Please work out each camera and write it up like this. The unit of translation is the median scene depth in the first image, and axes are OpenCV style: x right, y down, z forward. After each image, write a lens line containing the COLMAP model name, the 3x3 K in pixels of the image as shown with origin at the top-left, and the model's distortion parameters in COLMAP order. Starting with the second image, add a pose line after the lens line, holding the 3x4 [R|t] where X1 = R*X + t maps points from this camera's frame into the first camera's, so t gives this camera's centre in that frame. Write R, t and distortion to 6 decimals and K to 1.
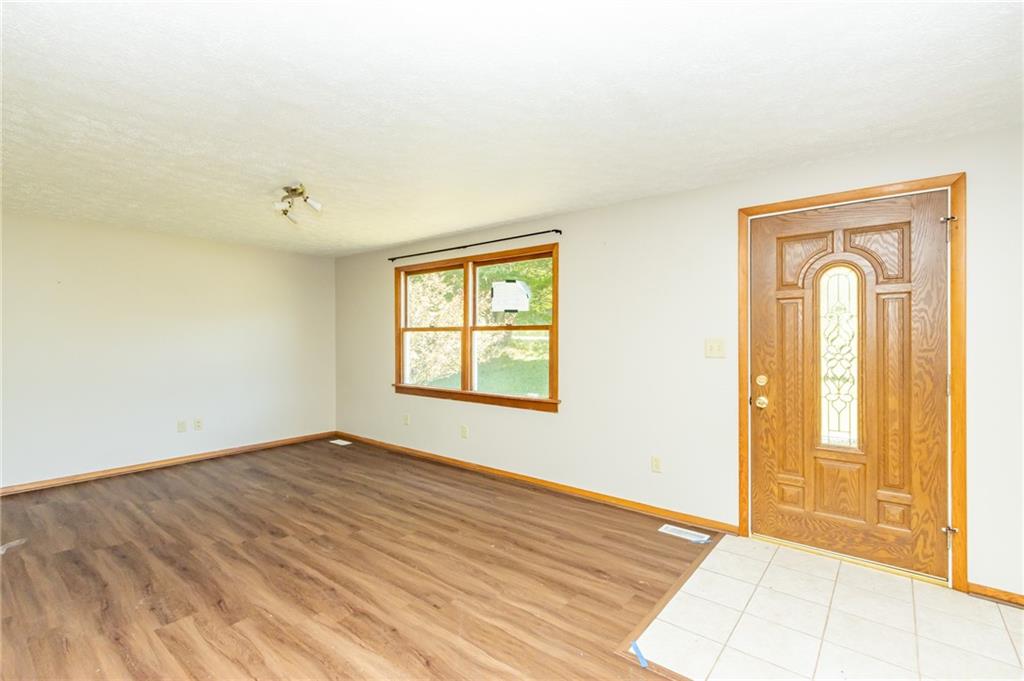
lens RADIAL K [[463.8, 0, 502.6], [0, 463.8, 340.8], [0, 0, 1]] dist [-0.000582, -0.000495]
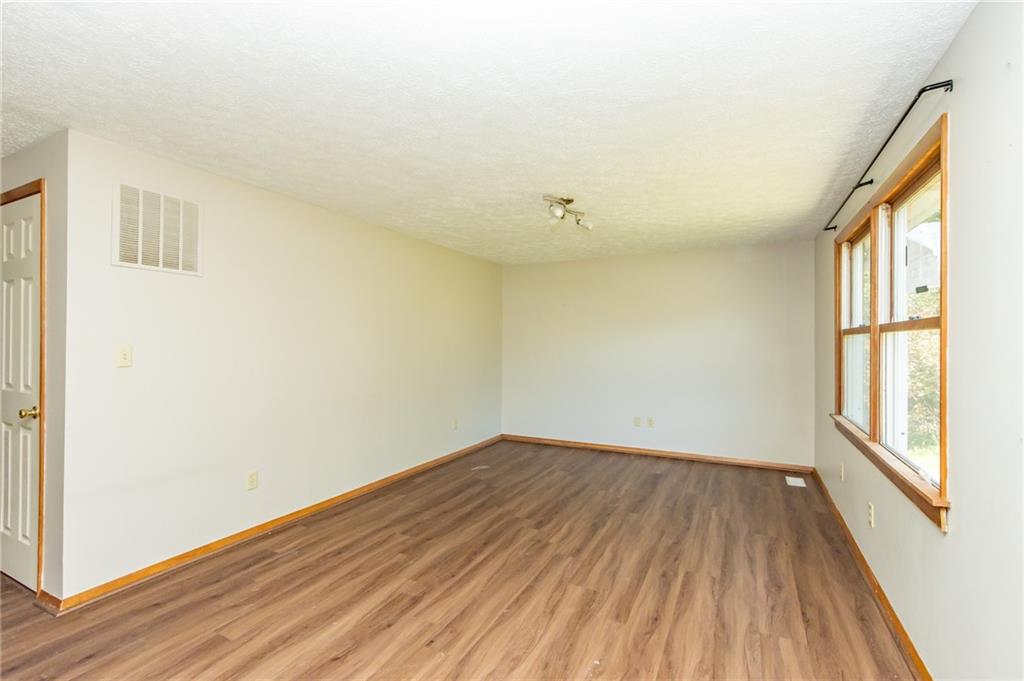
lens RADIAL K [[463.8, 0, 502.6], [0, 463.8, 340.8], [0, 0, 1]] dist [-0.000582, -0.000495]
pose [[0.205624, -0.001662, -0.978630, 0.566932], [-0.010006, 0.999943, -0.003801, -0.008058], [0.978580, 0.010574, 0.205596, 0.698611]]
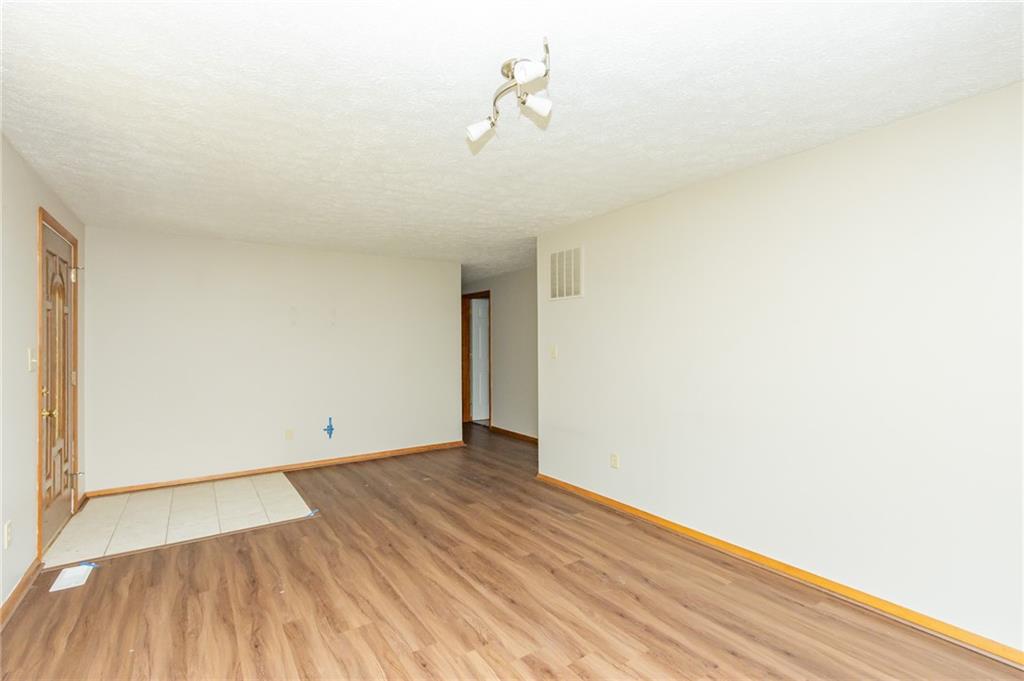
lens RADIAL K [[463.8, 0, 502.6], [0, 463.8, 340.8], [0, 0, 1]] dist [-0.000582, -0.000495]
pose [[-0.957451, 0.006631, 0.288520, -0.625747], [0.006992, 0.999976, 0.000220, -0.013196], [-0.288512, 0.002229, -0.957474, 1.619956]]
